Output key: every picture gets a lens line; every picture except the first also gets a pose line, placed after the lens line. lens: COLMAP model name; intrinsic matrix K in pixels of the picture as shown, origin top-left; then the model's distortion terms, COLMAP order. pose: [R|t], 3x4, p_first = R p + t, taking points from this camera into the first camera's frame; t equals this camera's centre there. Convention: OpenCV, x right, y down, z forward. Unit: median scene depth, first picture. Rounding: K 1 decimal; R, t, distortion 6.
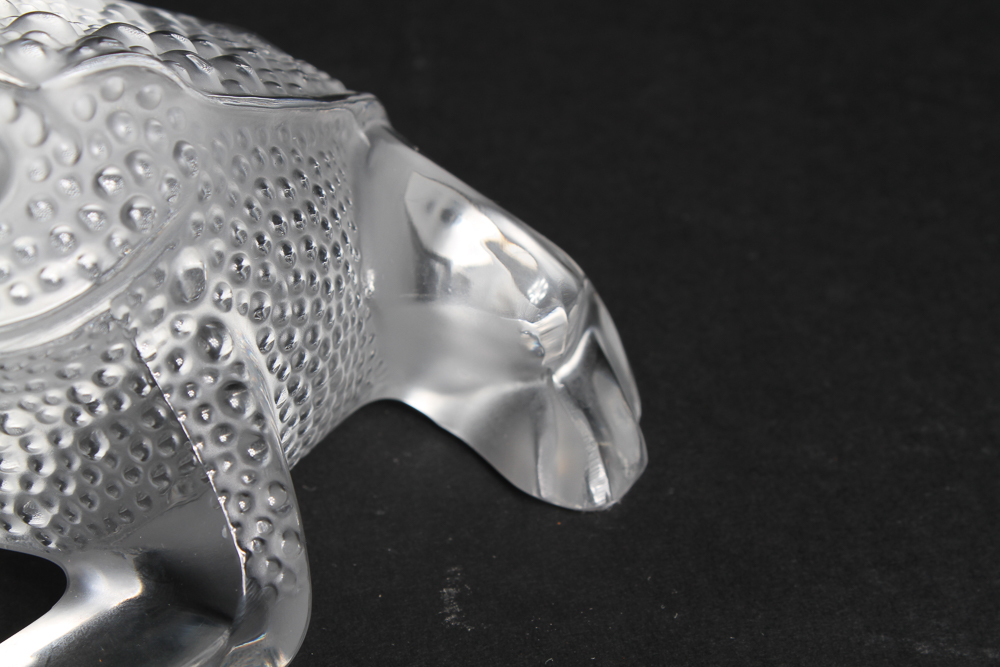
lens RADIAL K [[2103.0, 0, 500.0], [0, 2103.0, 333.5], [0, 0, 1]] dist [-0.009243, -0.147484]
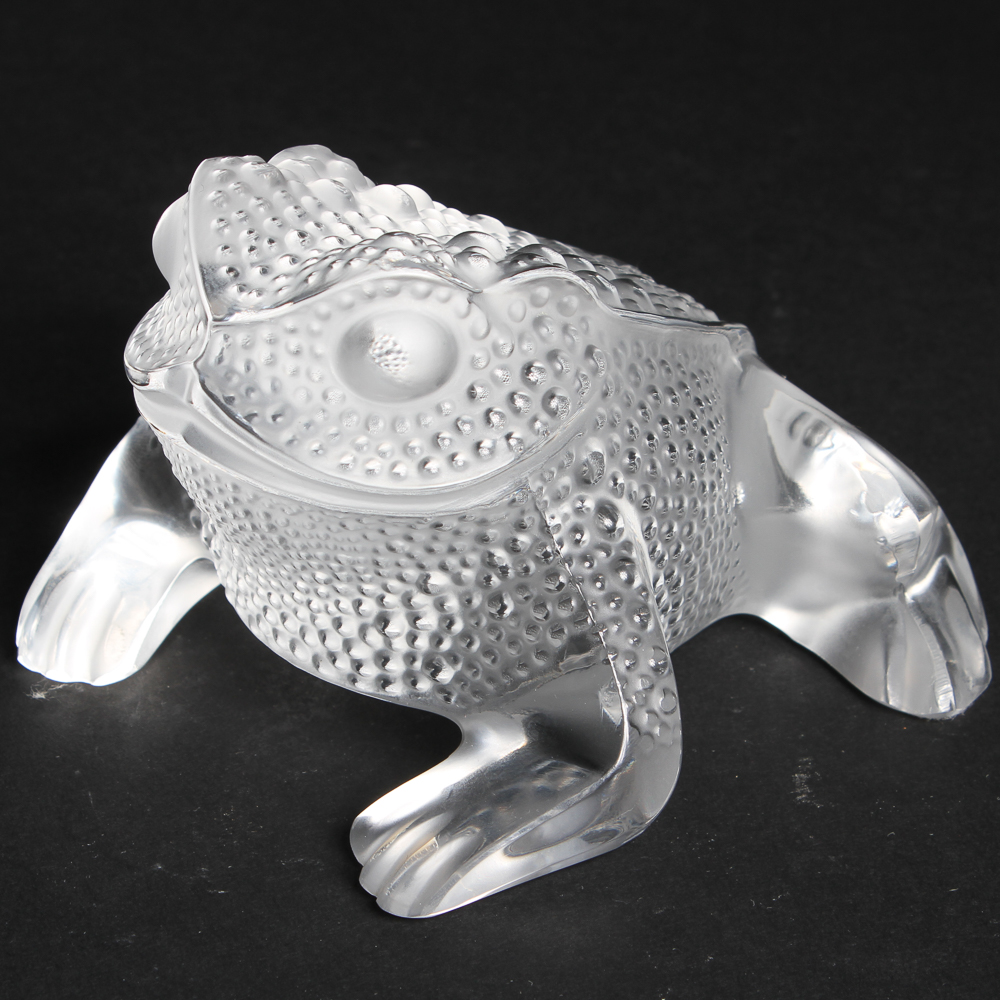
lens RADIAL K [[3064.2, 0, 500.0], [0, 3064.2, 500.0], [0, 0, 1]] dist [0.015987, -1.268996]
pose [[0.993082, 0.040487, -0.110225, -0.010207], [-0.050059, 0.995079, -0.085507, 0.129878], [0.106220, 0.090433, 0.990222, -0.623266]]
